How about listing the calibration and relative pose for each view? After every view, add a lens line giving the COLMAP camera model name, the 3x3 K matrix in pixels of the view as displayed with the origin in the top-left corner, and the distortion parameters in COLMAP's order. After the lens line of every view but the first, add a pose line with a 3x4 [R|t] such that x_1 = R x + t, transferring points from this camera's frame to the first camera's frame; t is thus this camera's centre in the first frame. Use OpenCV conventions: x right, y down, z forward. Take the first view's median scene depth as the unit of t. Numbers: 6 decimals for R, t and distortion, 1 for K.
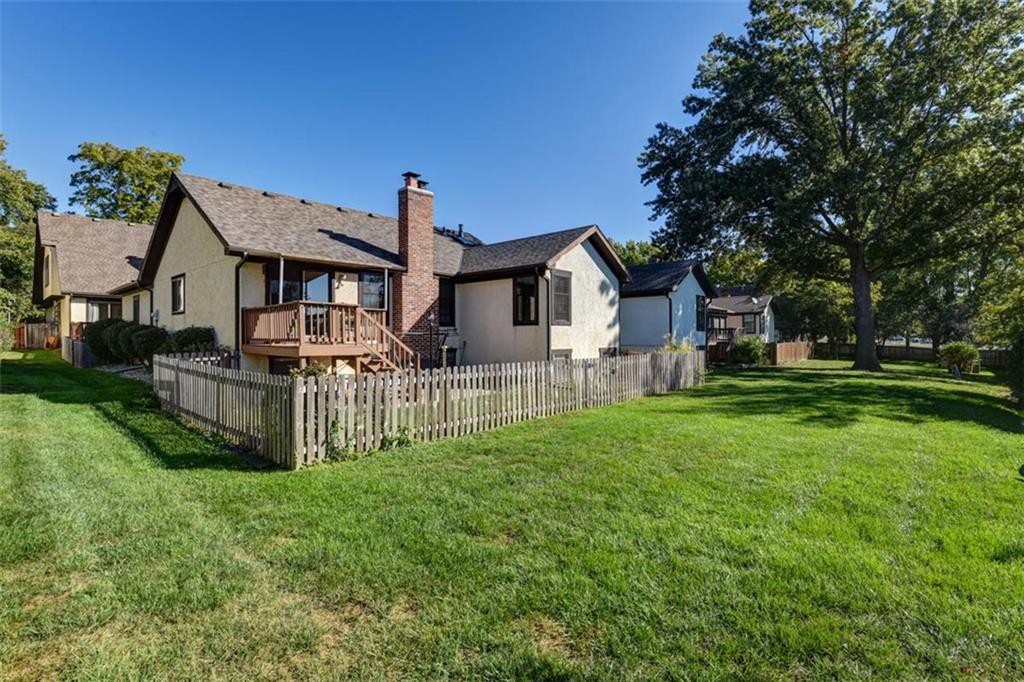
lens RADIAL K [[489.4, 0, 512.0], [0, 489.4, 341.0], [0, 0, 1]] dist [0.002509, 0.000369]
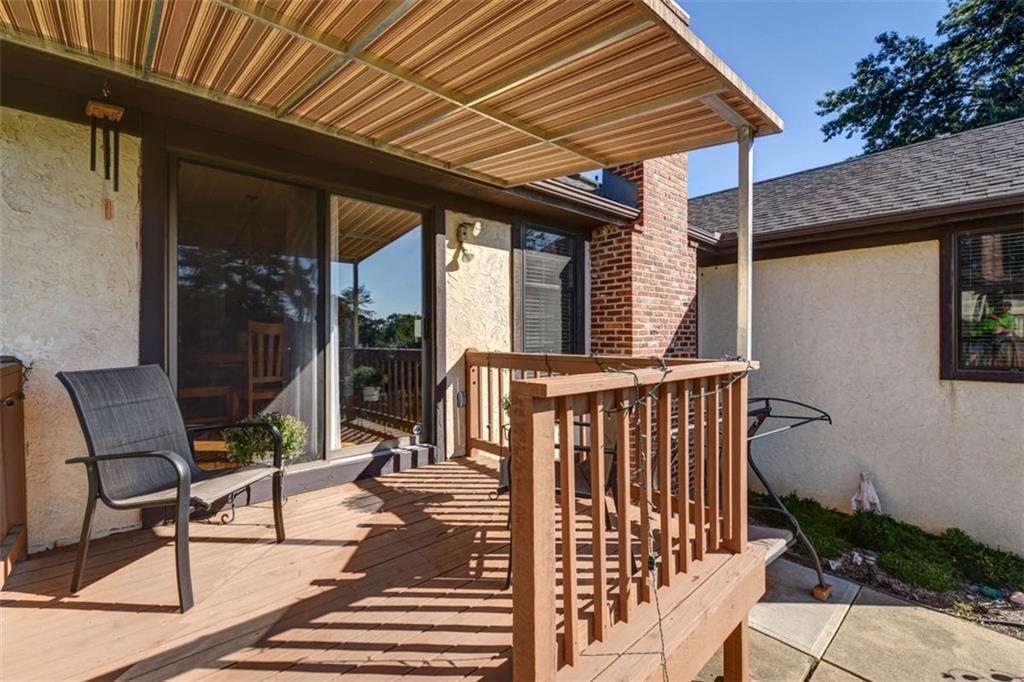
lens RADIAL K [[438.8, 0, 512.0], [0, 438.8, 341.0], [0, 0, 1]] dist [0.000973, -0.001455]
pose [[0.996129, 0.000410, -0.087899, -0.270639], [-0.000042, 0.999991, 0.004186, -0.059669], [0.087899, -0.004166, 0.996121, 0.674889]]
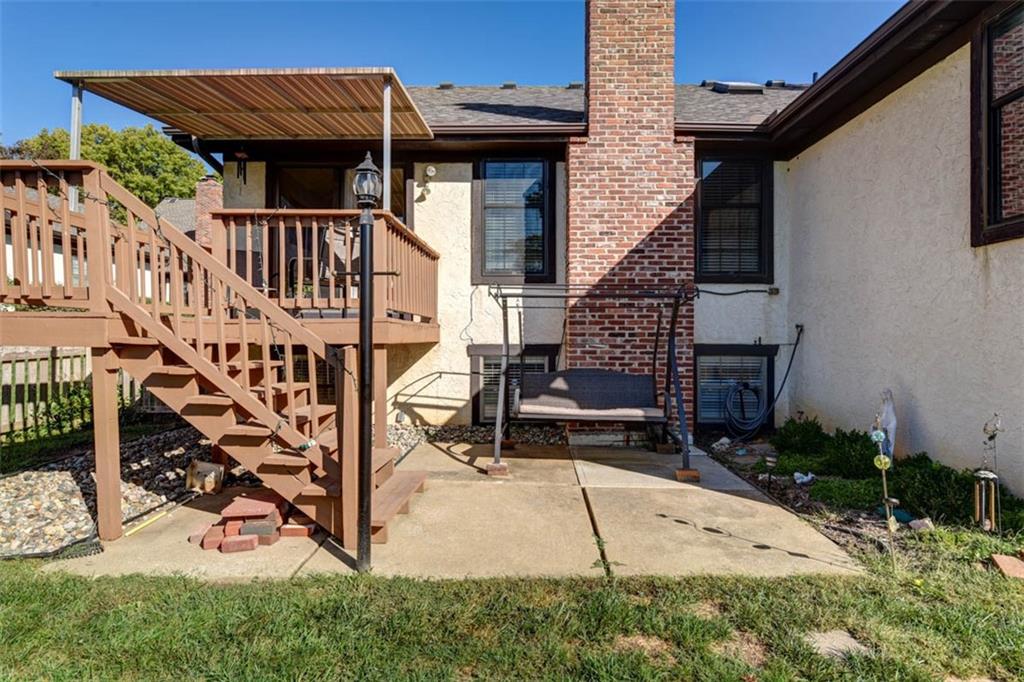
lens RADIAL K [[510.8, 0, 512.0], [0, 510.8, 341.0], [0, 0, 1]] dist [0.000104, -0.000123]
pose [[0.661817, 0.010018, -0.749598, 0.039927], [-0.011666, 0.999927, 0.003063, 0.015114], [0.749574, 0.006718, 0.661886, 0.686637]]
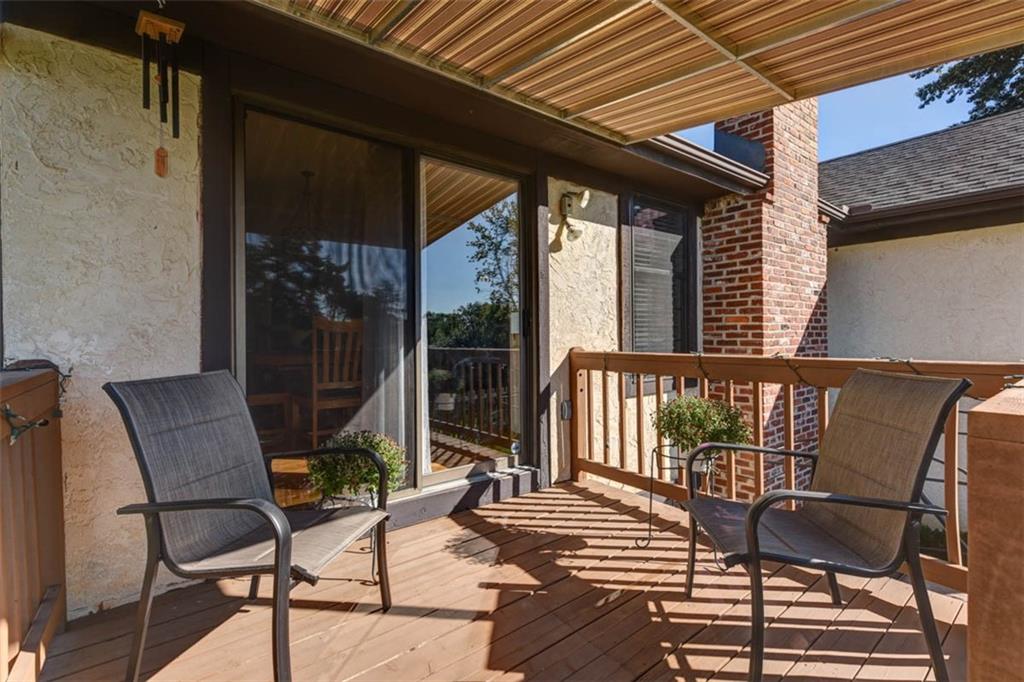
lens RADIAL K [[464.3, 0, 512.0], [0, 464.3, 341.0], [0, 0, 1]] dist [0.002176, 0.000269]
pose [[0.987162, -0.004825, -0.159652, -0.309498], [0.005771, 0.999968, 0.005463, -0.058823], [0.159621, -0.006314, 0.987158, 0.704637]]
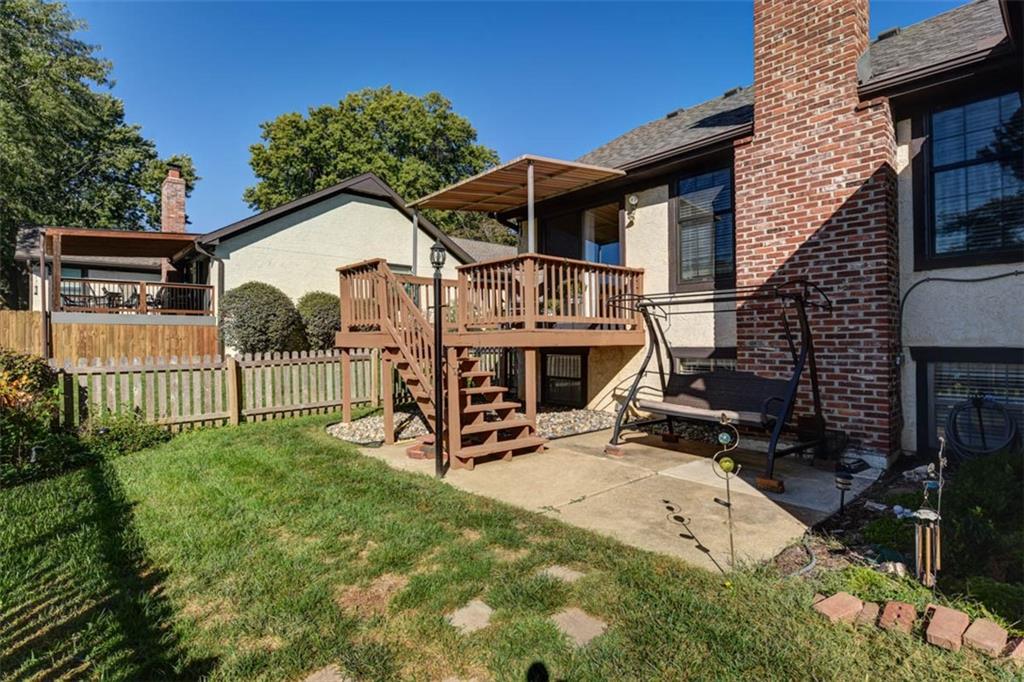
lens RADIAL K [[502.2, 0, 512.0], [0, 502.2, 341.0], [0, 0, 1]] dist [0.000010, -0.000325]
pose [[-0.097655, 0.002834, -0.995216, 0.171802], [-0.001515, 0.999994, 0.002996, 0.012726], [0.995219, 0.001800, -0.097650, 0.840050]]
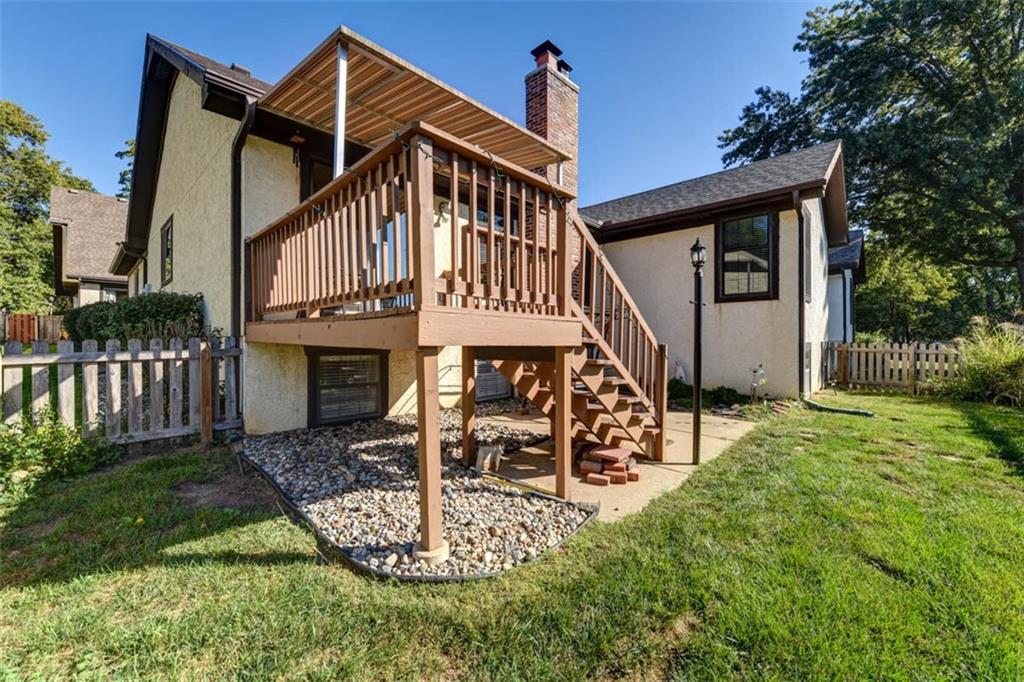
lens RADIAL K [[405.5, 0, 512.0], [0, 405.5, 341.0], [0, 0, 1]] dist [0.007226, -0.000083]
pose [[0.999927, 0.003438, -0.011562, -0.242825], [-0.003477, 0.999988, -0.003374, 0.018458], [0.011550, 0.003414, 0.999927, 0.502559]]
